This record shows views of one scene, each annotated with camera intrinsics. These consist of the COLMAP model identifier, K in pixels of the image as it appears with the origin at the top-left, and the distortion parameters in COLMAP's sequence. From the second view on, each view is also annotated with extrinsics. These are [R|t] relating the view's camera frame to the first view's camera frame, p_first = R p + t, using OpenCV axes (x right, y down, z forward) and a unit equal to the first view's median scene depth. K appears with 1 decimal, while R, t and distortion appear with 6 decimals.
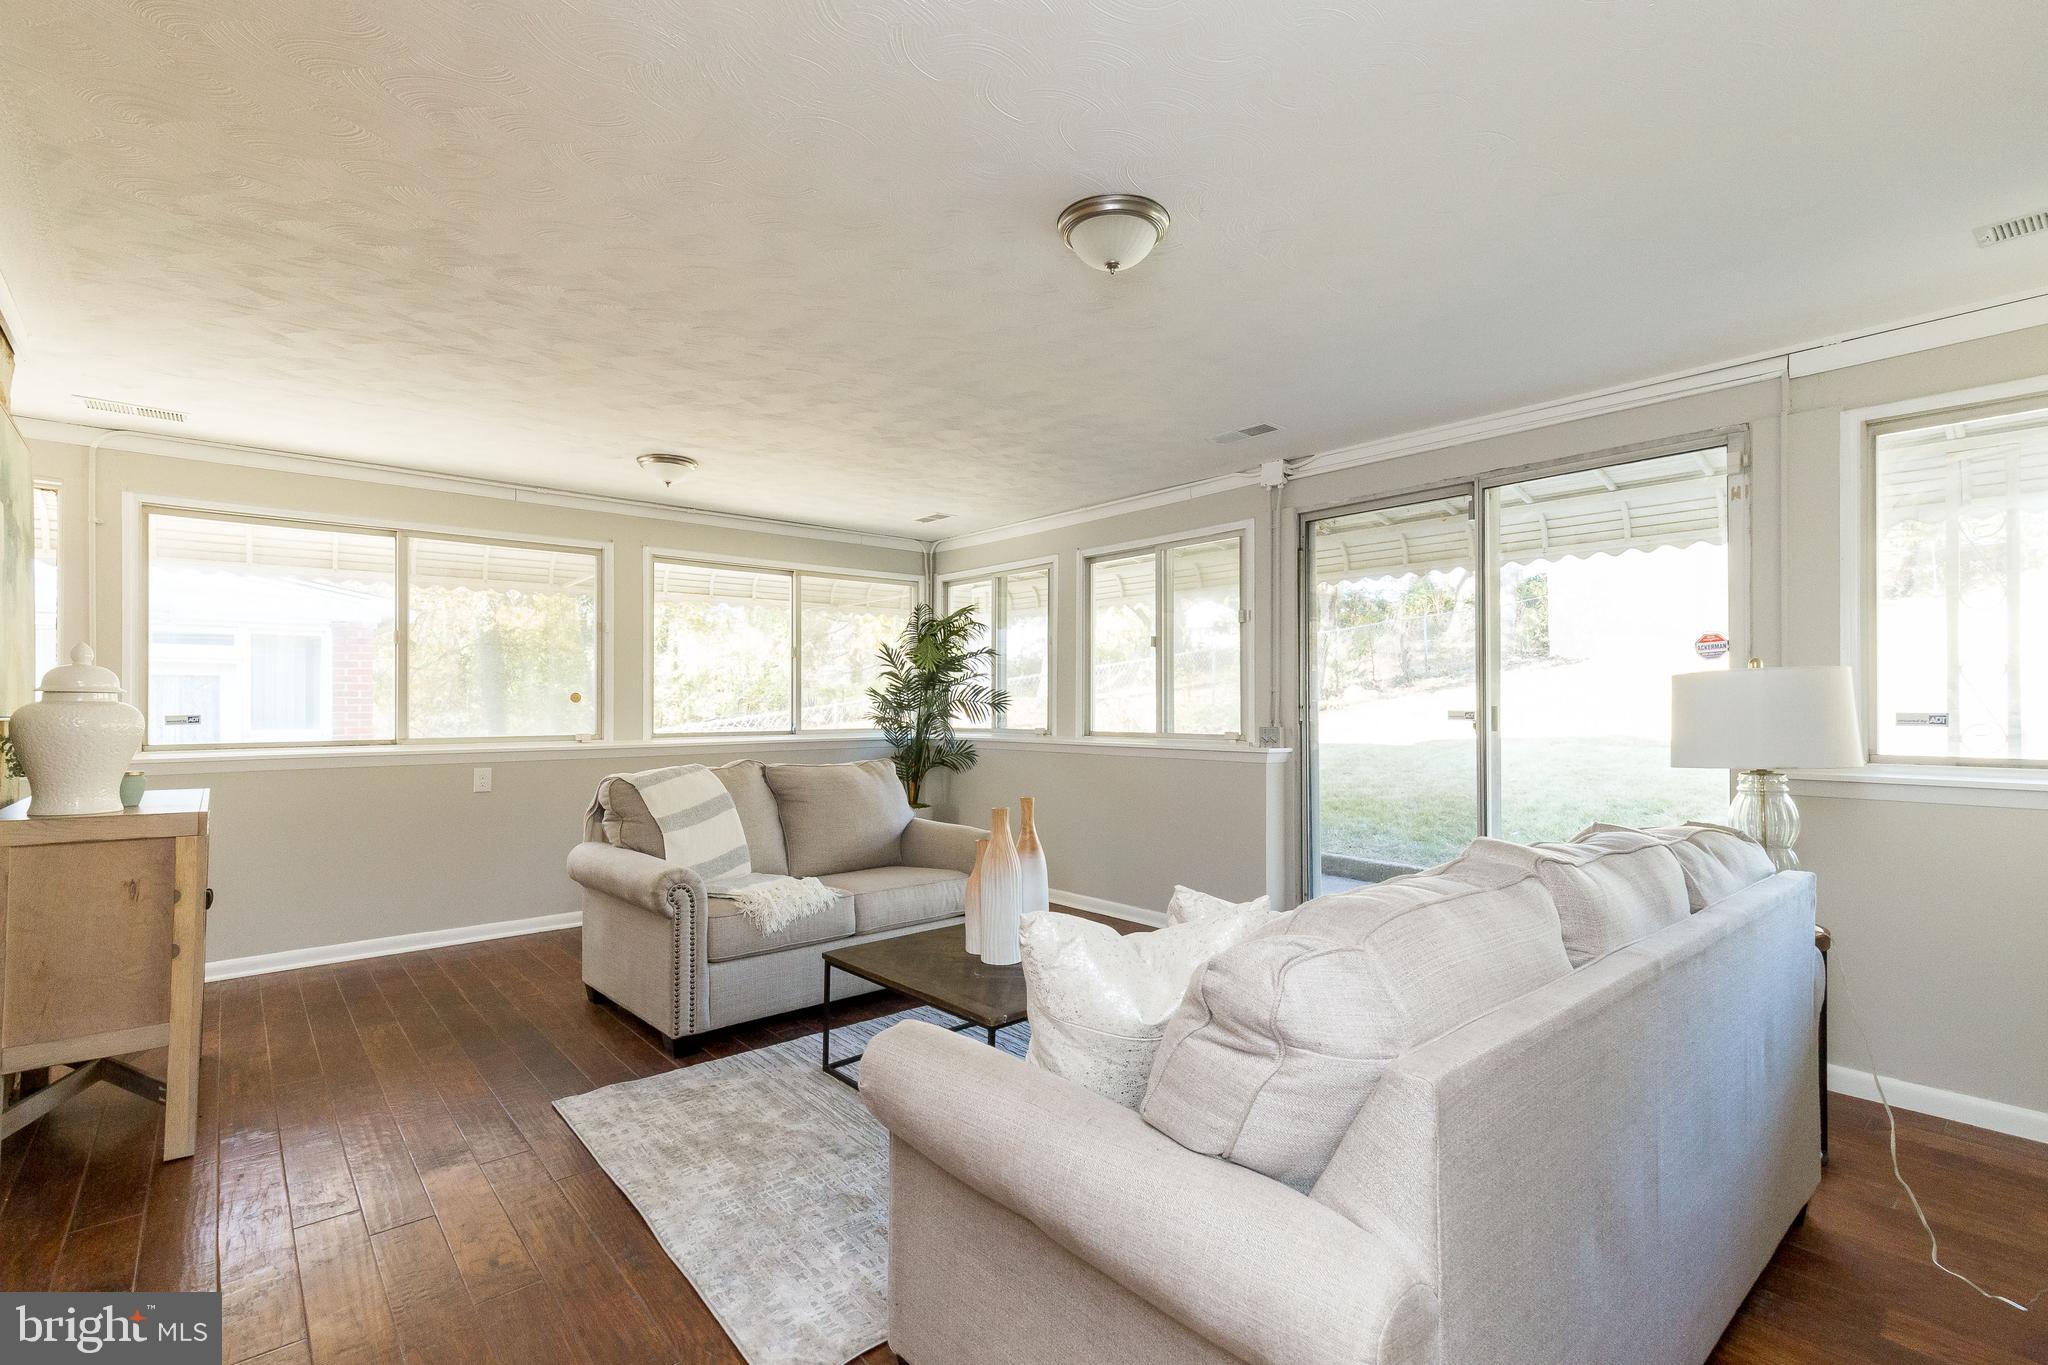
lens RADIAL K [[937.6, 0, 1035.6], [0, 937.6, 699.0], [0, 0, 1]] dist [0.021968, 0.001124]
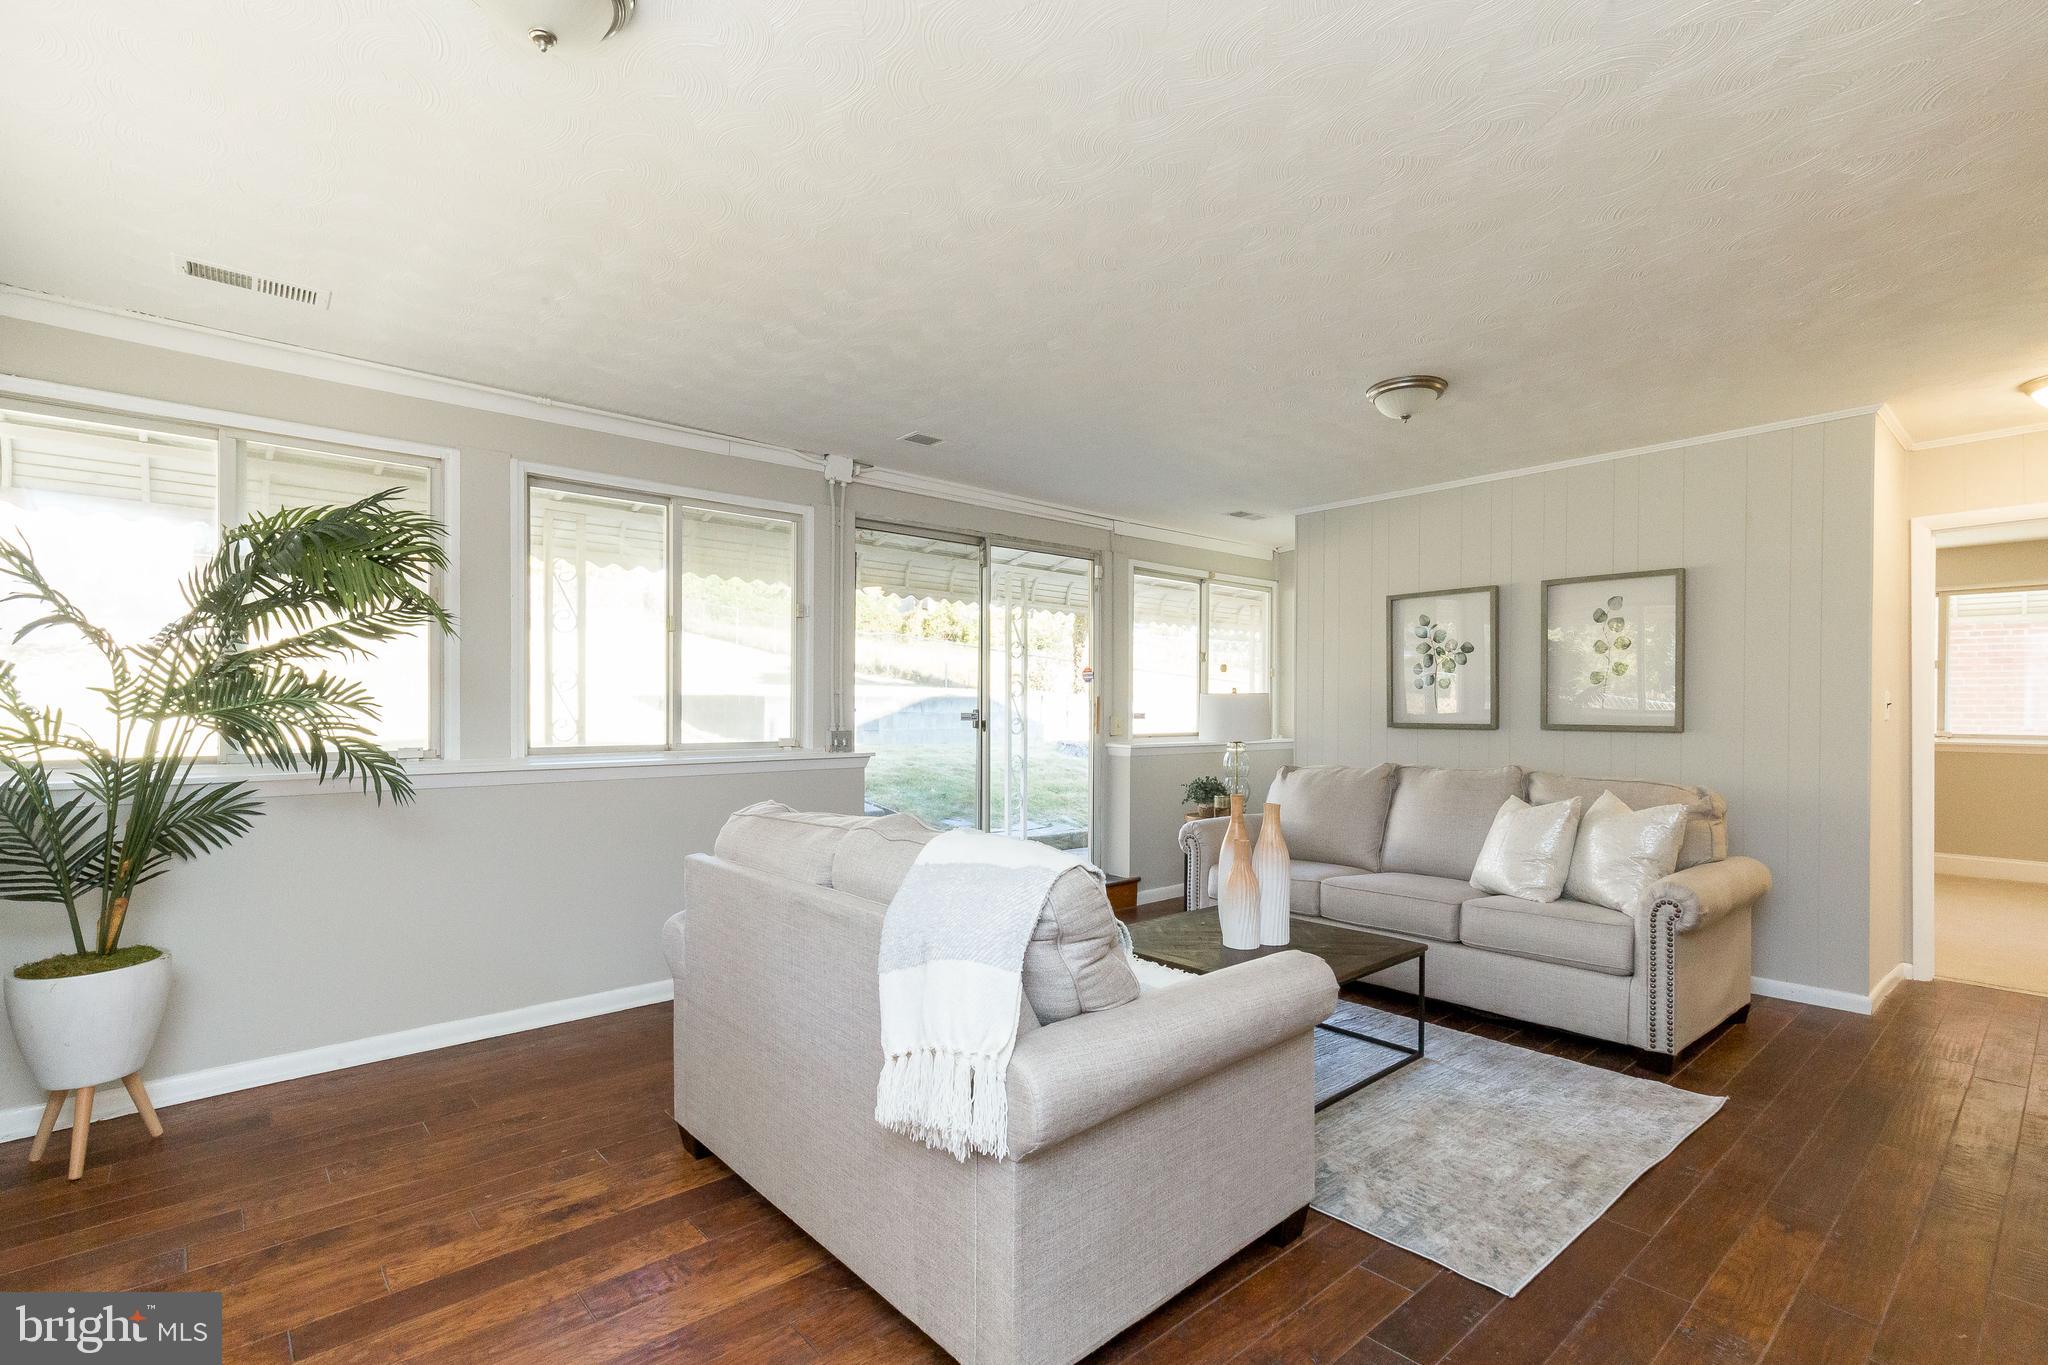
lens RADIAL K [[937.6, 0, 1022.4], [0, 937.6, 723.8], [0, 0, 1]] dist [0.021968, 0.001124]
pose [[-0.002550, -0.015785, 0.999872, -0.736757], [-0.009966, 0.999826, 0.015759, 0.005333], [-0.999947, -0.009925, -0.002707, 0.833690]]
